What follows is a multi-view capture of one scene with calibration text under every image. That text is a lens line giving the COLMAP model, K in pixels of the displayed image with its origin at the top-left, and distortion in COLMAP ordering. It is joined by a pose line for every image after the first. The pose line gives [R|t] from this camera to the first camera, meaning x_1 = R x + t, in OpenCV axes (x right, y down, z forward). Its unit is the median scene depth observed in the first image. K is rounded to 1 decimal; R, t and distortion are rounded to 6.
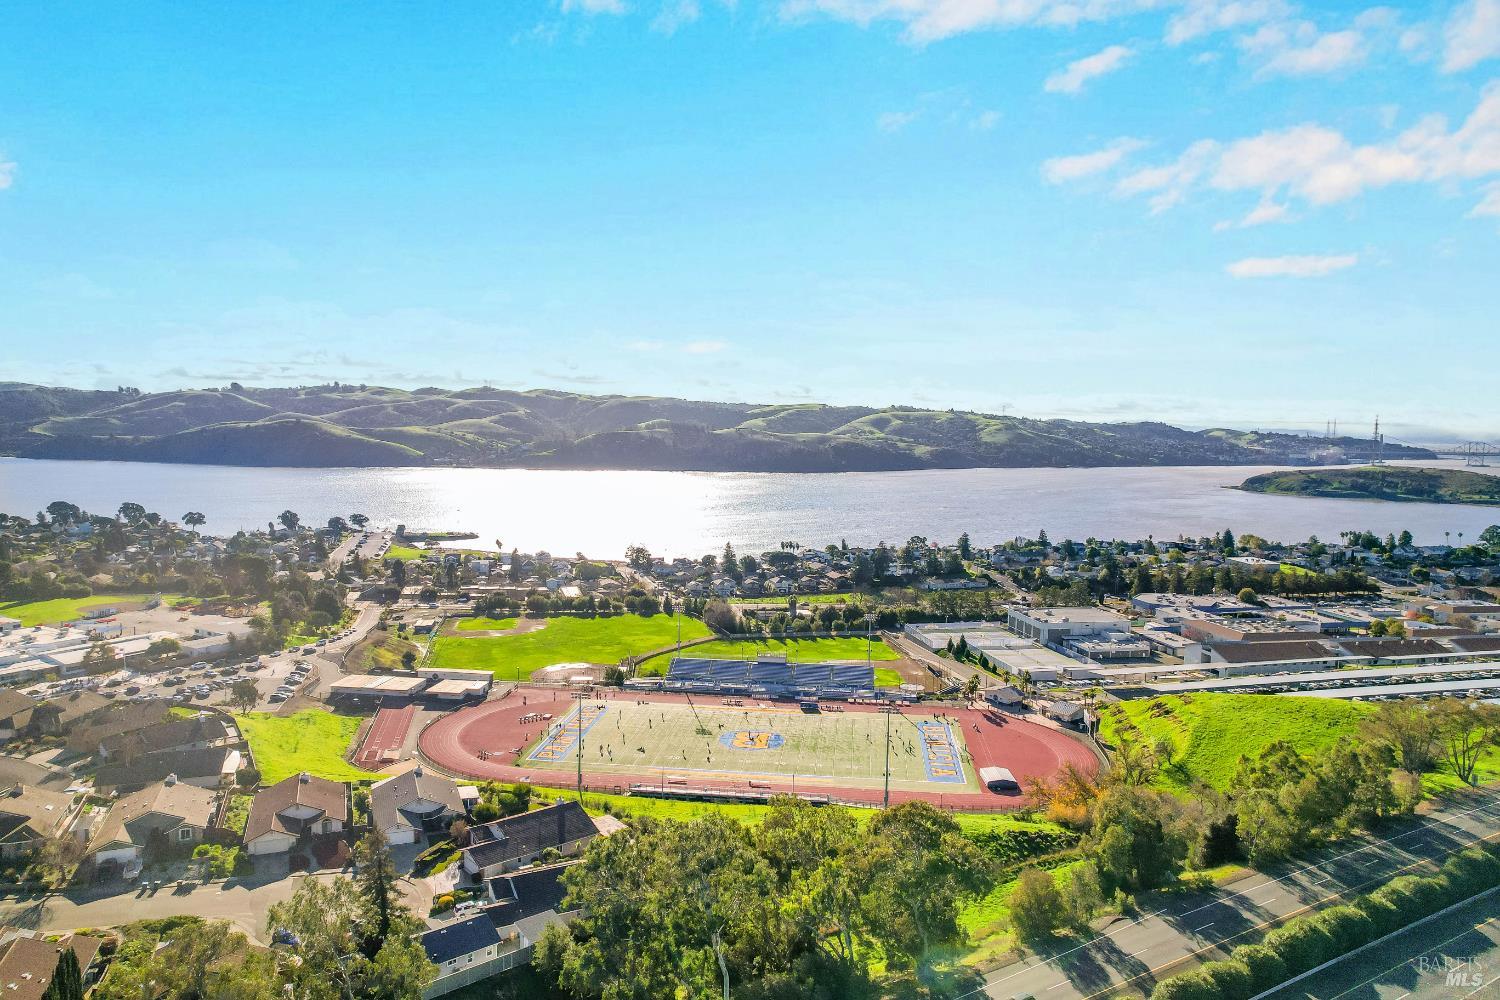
lens RADIAL K [[989.5, 0, 750.0], [0, 989.5, 500.0], [0, 0, 1]] dist [-0.078433, 0.074736]
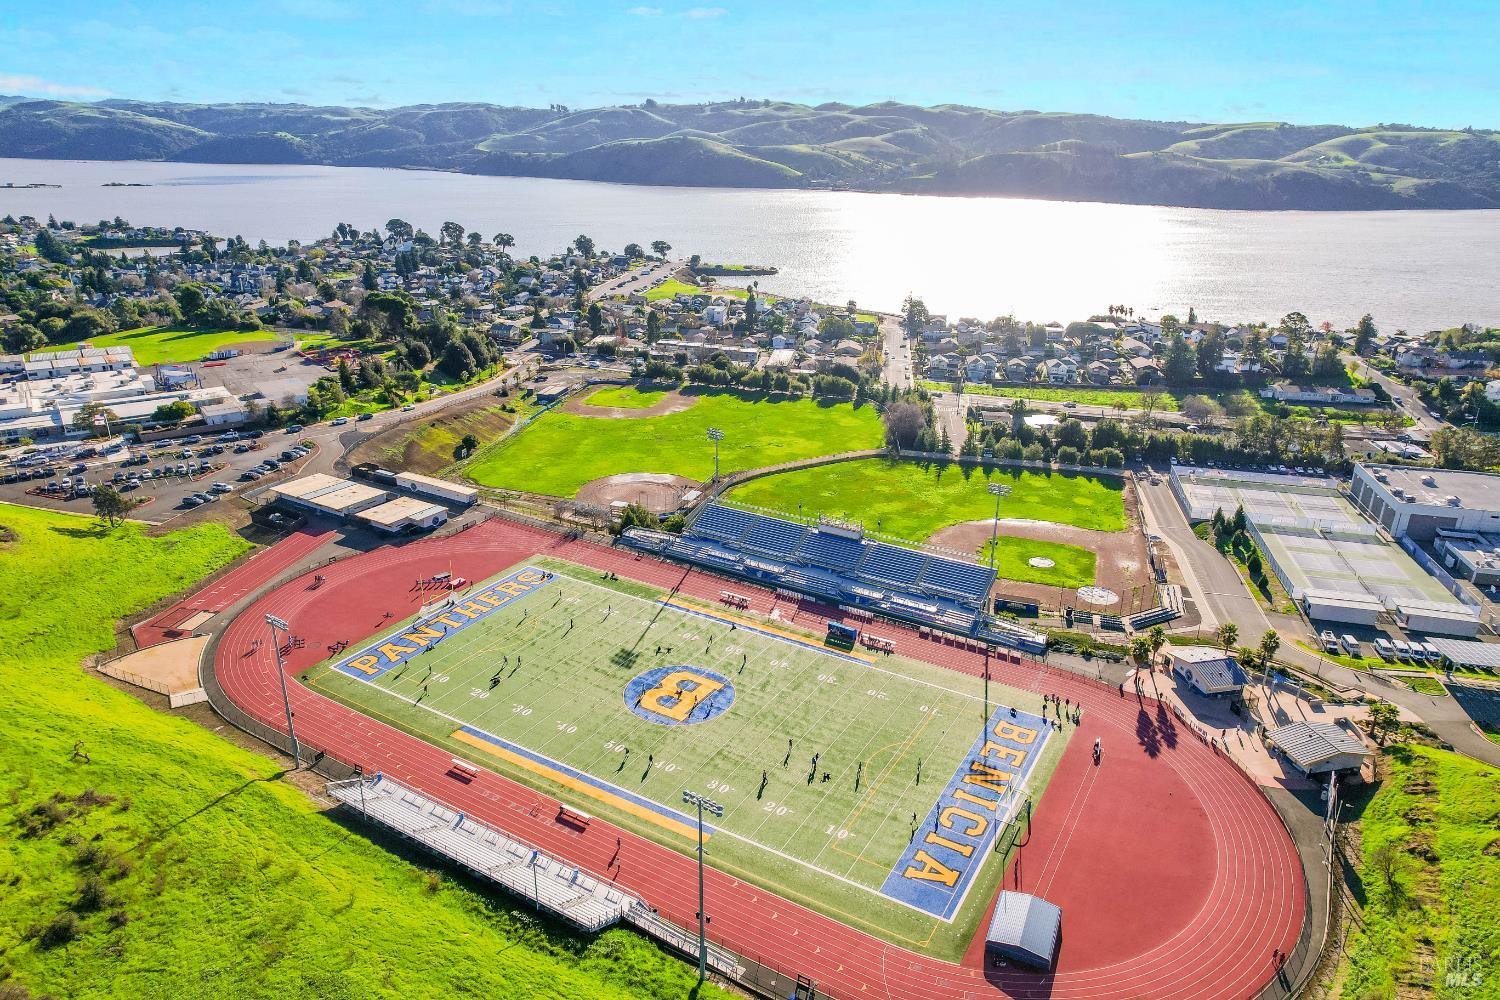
lens RADIAL K [[989.5, 0, 750.0], [0, 989.5, 500.0], [0, 0, 1]] dist [-0.078433, 0.074736]
pose [[0.914721, 0.140817, -0.378756, 0.179749], [-0.033918, 0.960764, 0.275286, -0.024759], [0.402660, -0.238964, 0.883607, 0.371693]]
